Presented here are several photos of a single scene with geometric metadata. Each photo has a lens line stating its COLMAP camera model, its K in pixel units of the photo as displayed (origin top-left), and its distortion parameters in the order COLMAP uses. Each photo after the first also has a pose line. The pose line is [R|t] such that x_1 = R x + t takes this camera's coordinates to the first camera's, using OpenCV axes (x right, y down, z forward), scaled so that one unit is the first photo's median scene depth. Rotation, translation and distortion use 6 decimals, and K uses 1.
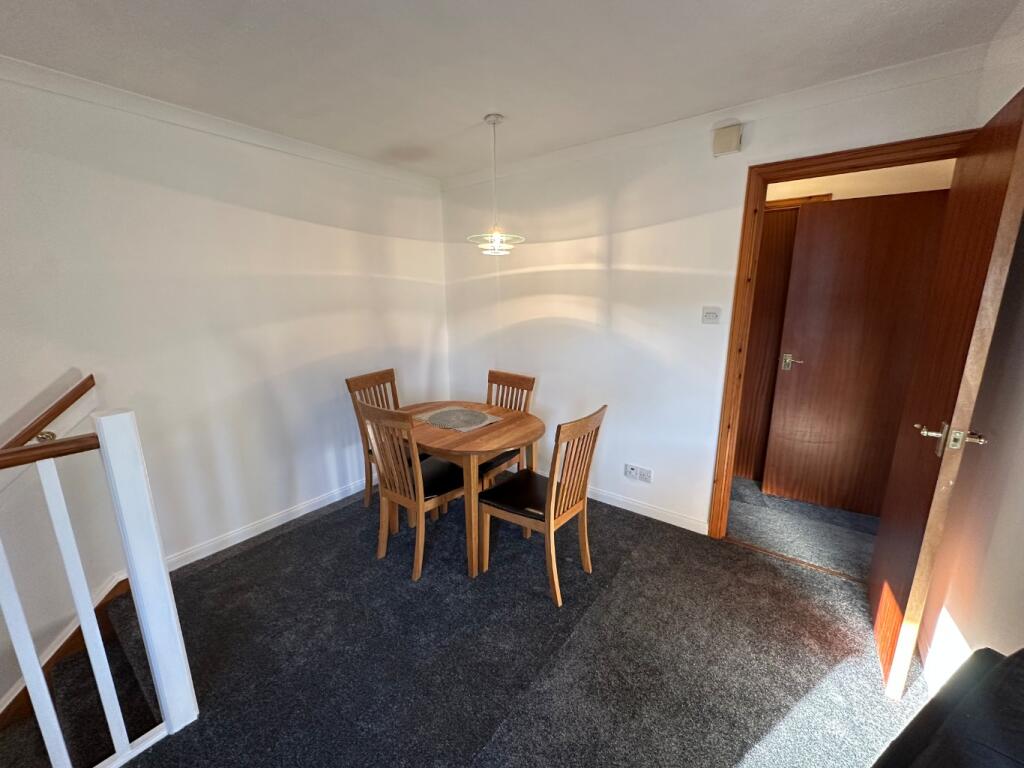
lens RADIAL K [[408.1, 0, 513.7], [0, 408.1, 382.2], [0, 0, 1]] dist [0.000920, 0.000814]
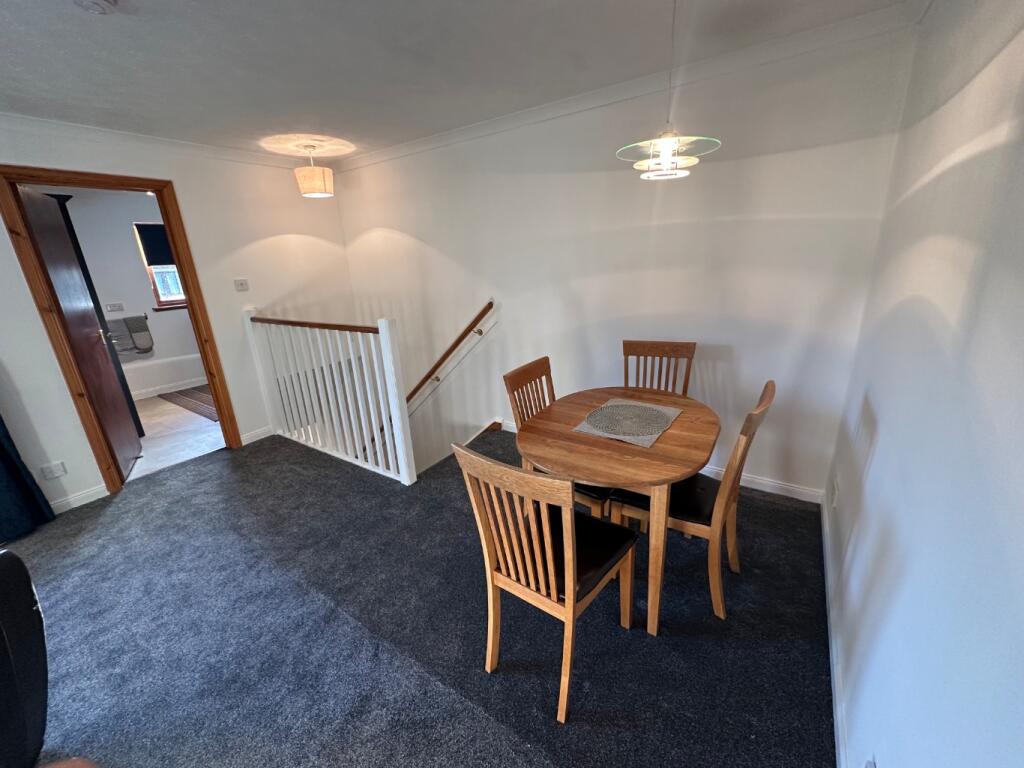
lens RADIAL K [[408.1, 0, 508.9], [0, 408.1, 385.5], [0, 0, 1]] dist [0.000920, 0.000814]
pose [[0.050137, 0.301459, -0.952160, 0.558534], [-0.162061, 0.943180, 0.290082, -0.154904], [0.985506, 0.139764, 0.096143, 0.725255]]
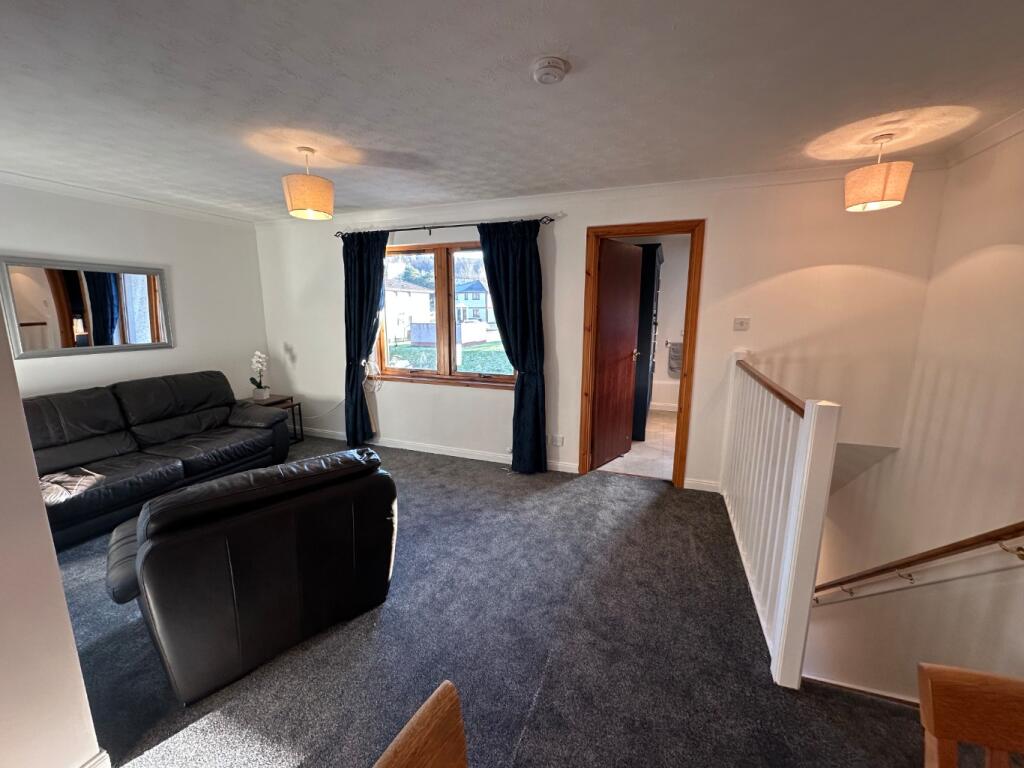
lens RADIAL K [[408.1, 0, 515.9], [0, 408.1, 384.8], [0, 0, 1]] dist [0.000920, 0.000814]
pose [[-0.956798, 0.056070, -0.285295, 0.098857], [-0.058918, 0.923482, 0.379091, -0.185134], [0.284720, 0.379523, -0.880282, 0.878029]]
